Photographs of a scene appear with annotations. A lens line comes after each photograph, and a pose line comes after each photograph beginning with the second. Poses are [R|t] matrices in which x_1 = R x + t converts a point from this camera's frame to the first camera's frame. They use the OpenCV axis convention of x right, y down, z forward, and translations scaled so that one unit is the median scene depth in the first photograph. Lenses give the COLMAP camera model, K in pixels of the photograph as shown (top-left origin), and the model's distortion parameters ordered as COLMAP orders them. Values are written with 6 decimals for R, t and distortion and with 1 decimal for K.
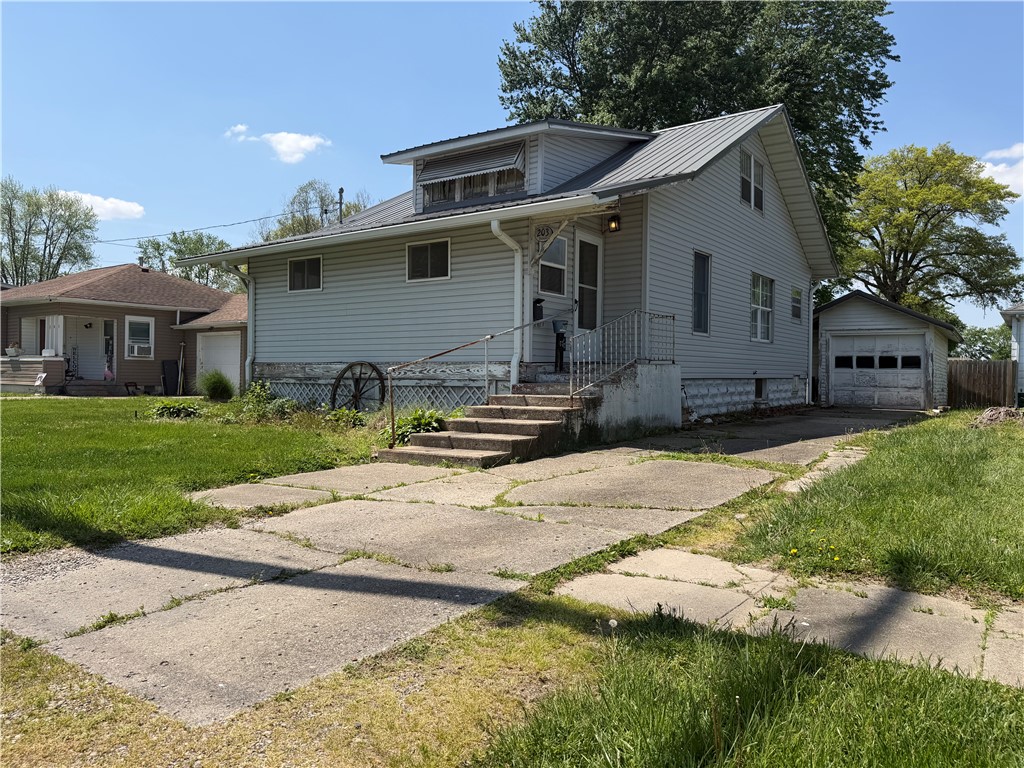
lens RADIAL K [[716.1, 0, 512.5], [0, 716.1, 381.9], [0, 0, 1]] dist [-0.002817, -0.002206]
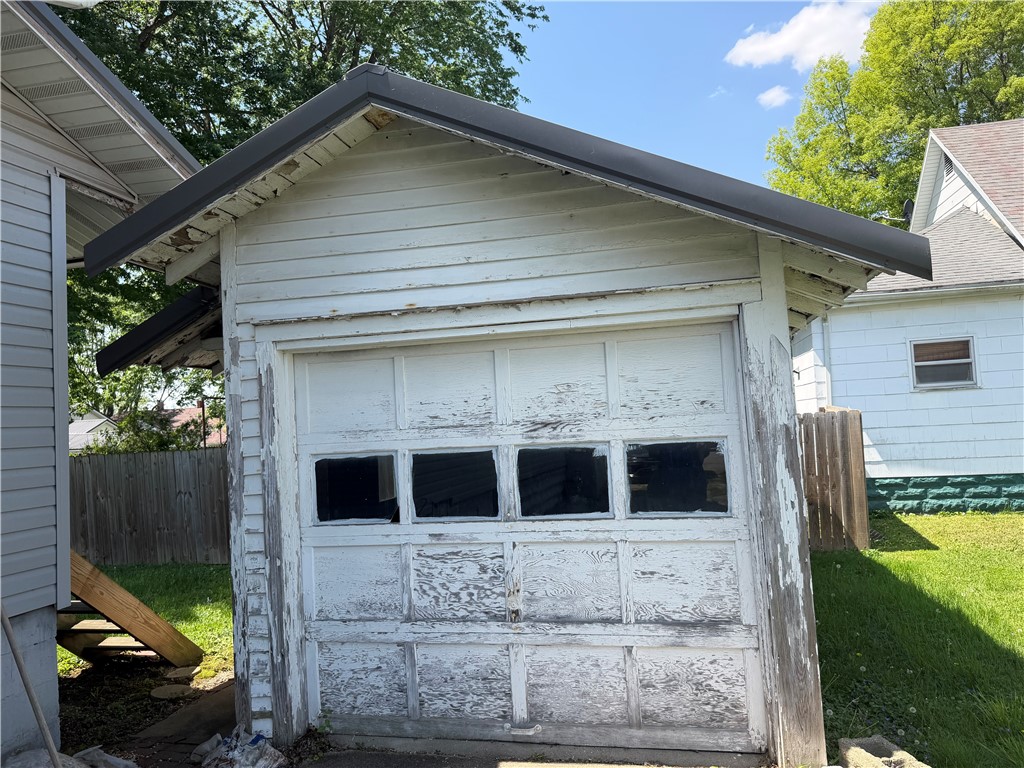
lens RADIAL K [[716.1, 0, 512.6], [0, 716.1, 384.9], [0, 0, 1]] dist [-0.002817, -0.002206]
pose [[0.924360, -0.045308, 0.378820, 0.413120], [0.070774, 0.996053, -0.053566, -0.040218], [-0.374898, 0.076325, 0.923919, 0.774220]]
